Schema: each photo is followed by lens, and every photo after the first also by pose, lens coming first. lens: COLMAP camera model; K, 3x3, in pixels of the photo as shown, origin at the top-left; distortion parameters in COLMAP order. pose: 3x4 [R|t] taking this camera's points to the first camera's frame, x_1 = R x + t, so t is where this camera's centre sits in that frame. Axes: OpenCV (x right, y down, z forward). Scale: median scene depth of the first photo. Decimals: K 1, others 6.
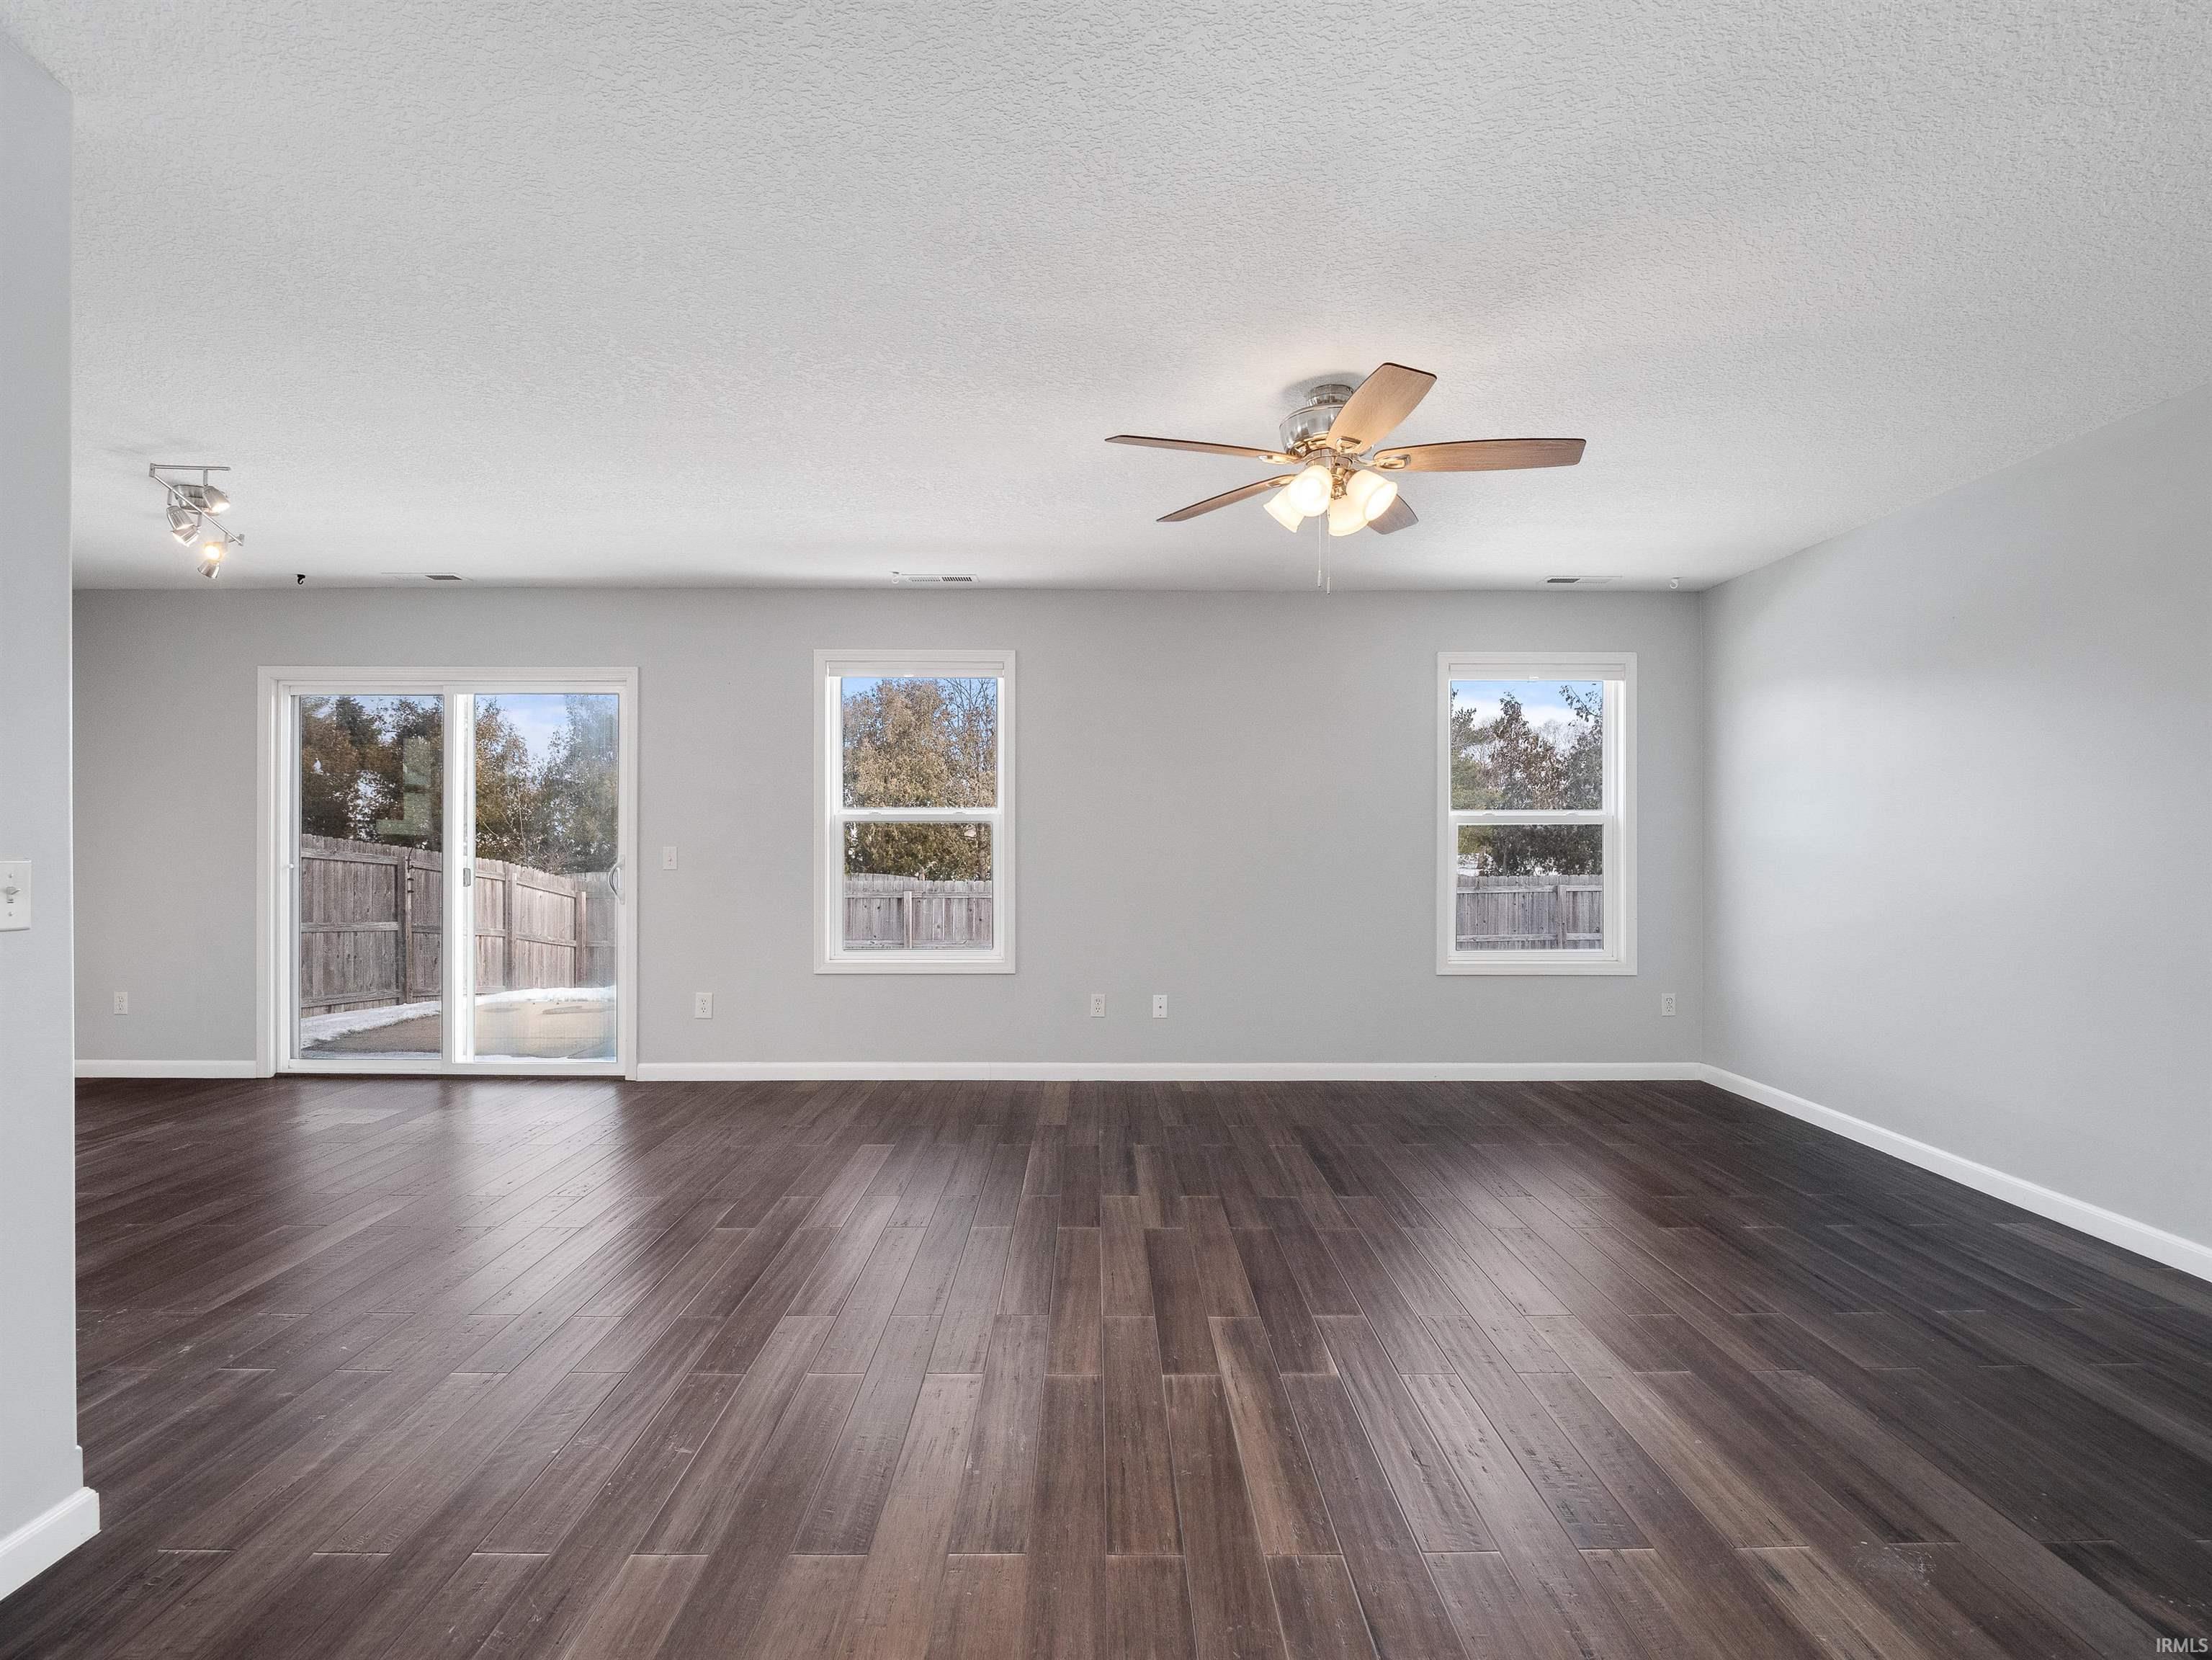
lens RADIAL K [[1097.9, 0, 1106.6], [0, 1097.9, 824.9], [0, 0, 1]] dist [-0.013377, -0.001912]
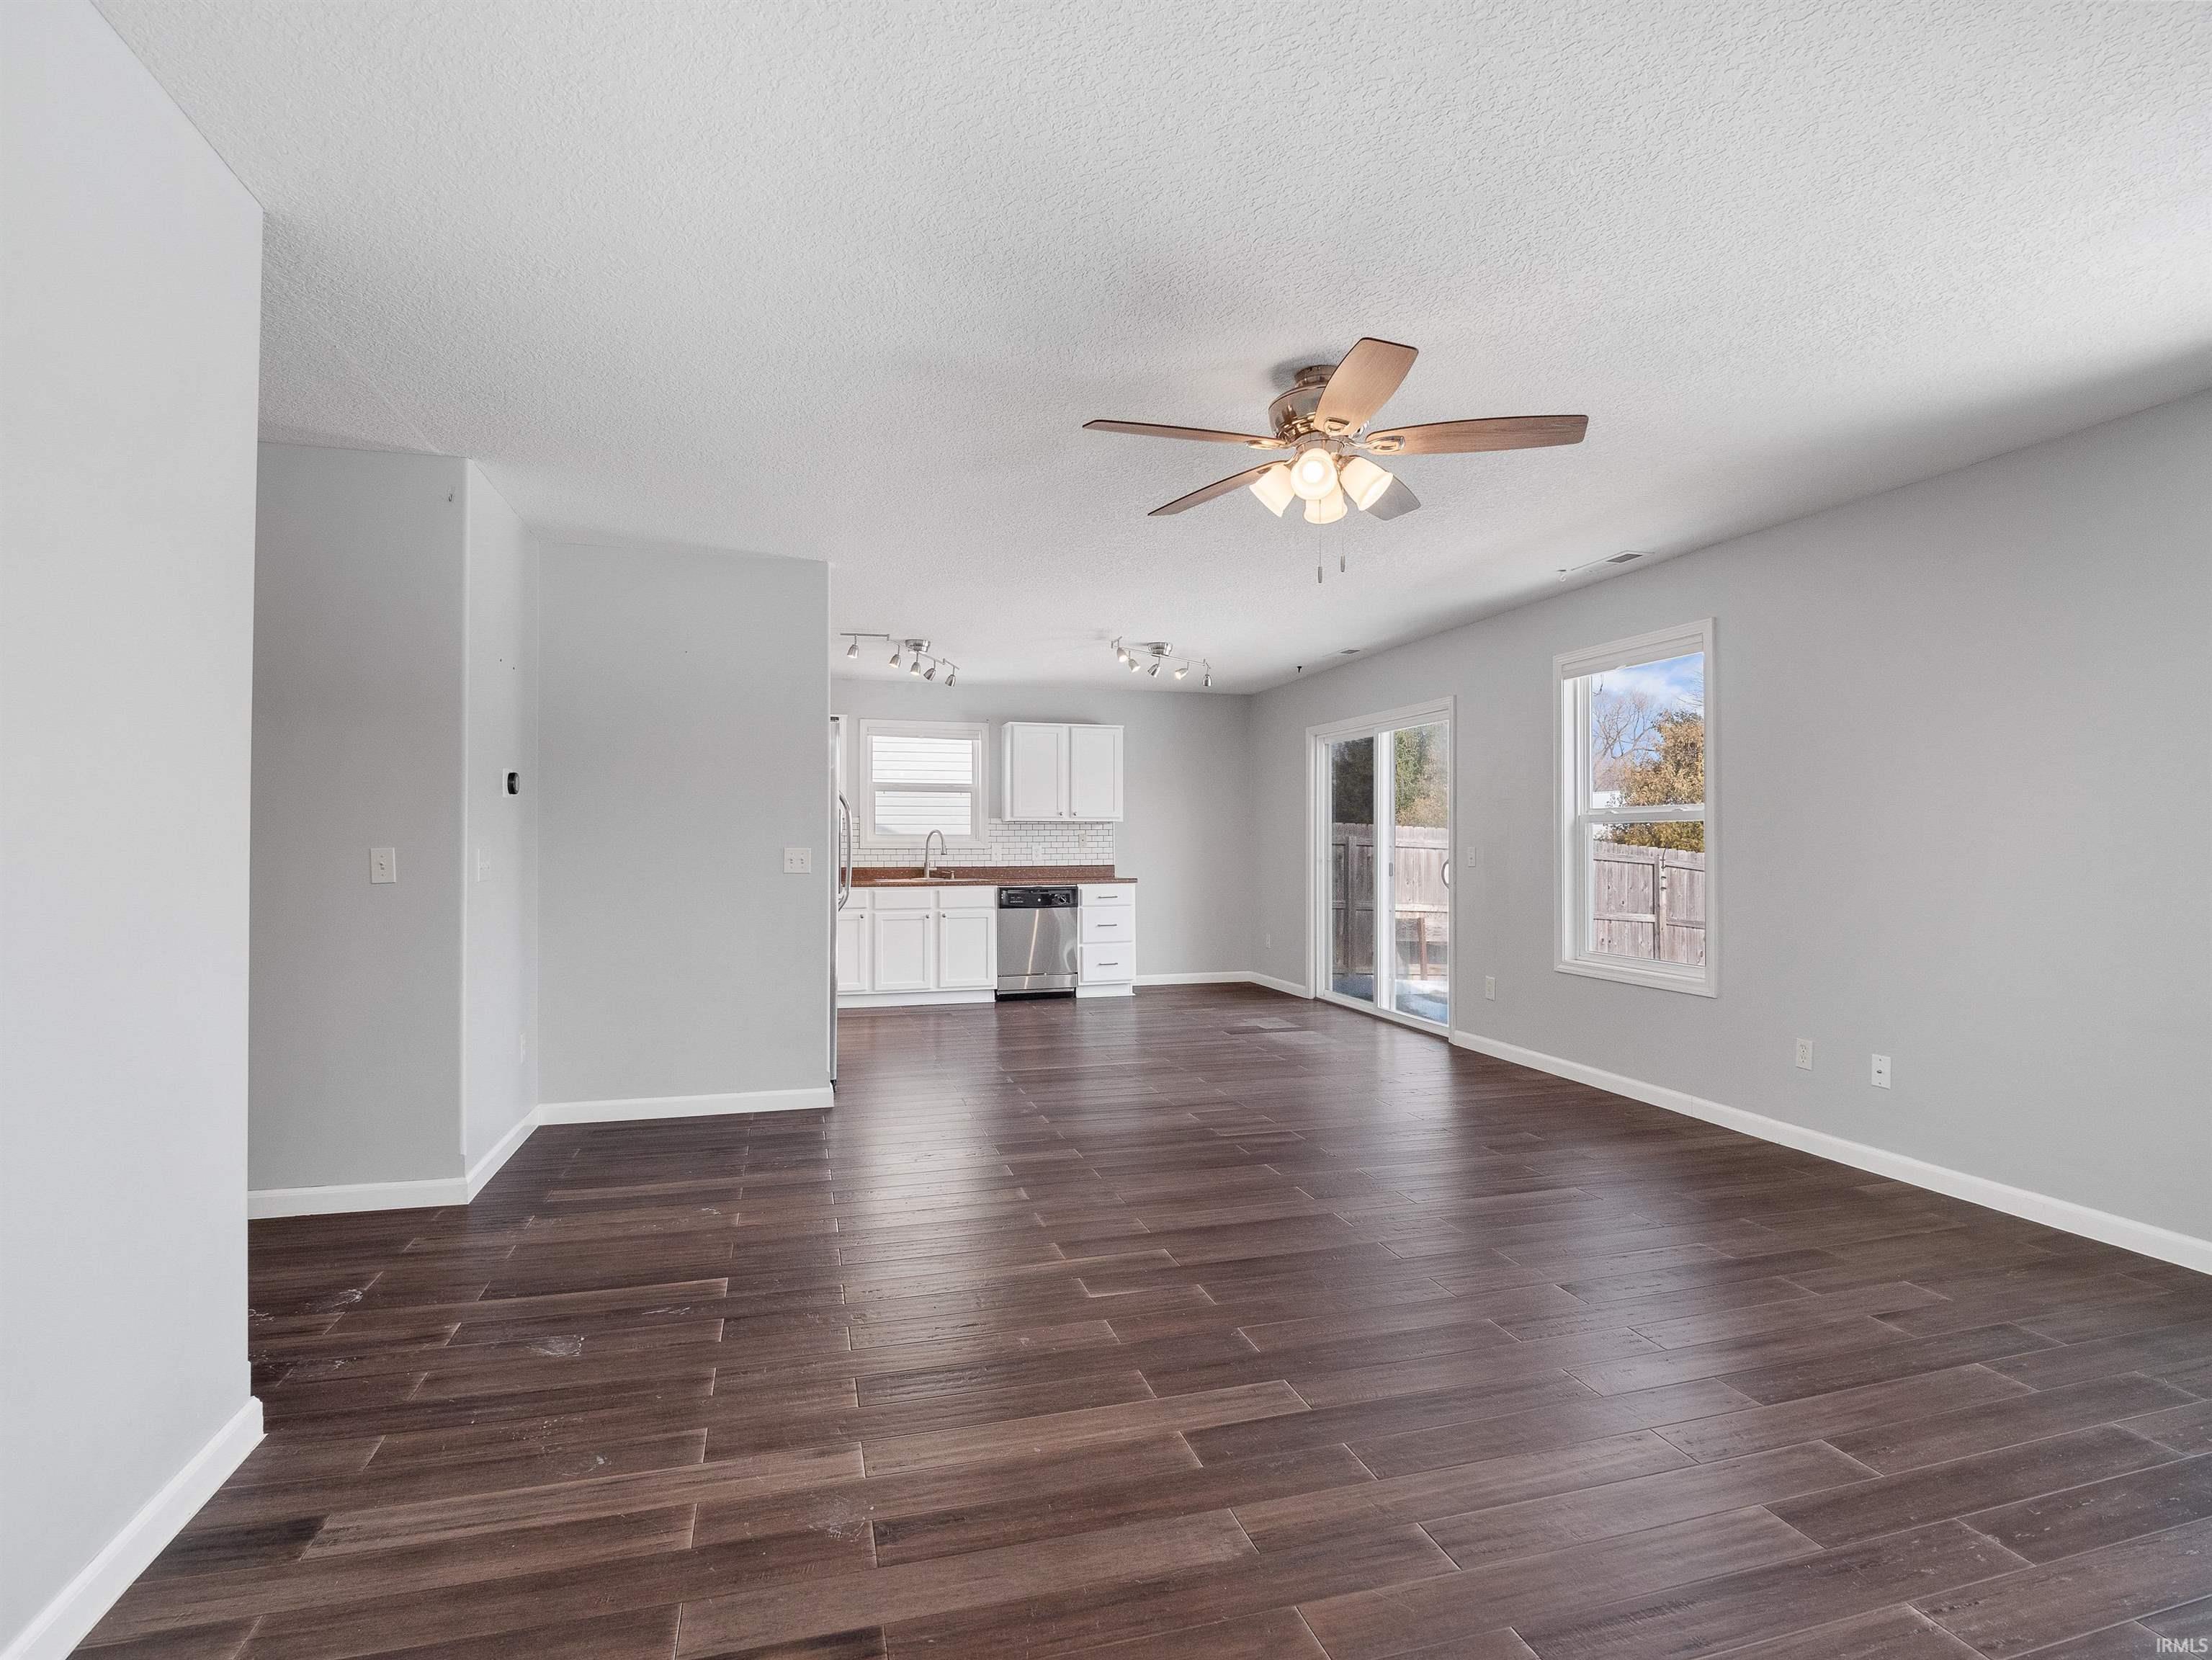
lens RADIAL K [[1097.9, 0, 1113.8], [0, 1097.9, 840.6], [0, 0, 1]] dist [-0.013377, -0.001912]
pose [[0.261363, -0.001920, -0.965239, 0.626548], [0.013105, 0.999913, 0.001559, 0.005989], [0.965152, -0.013057, 0.261365, 0.336147]]
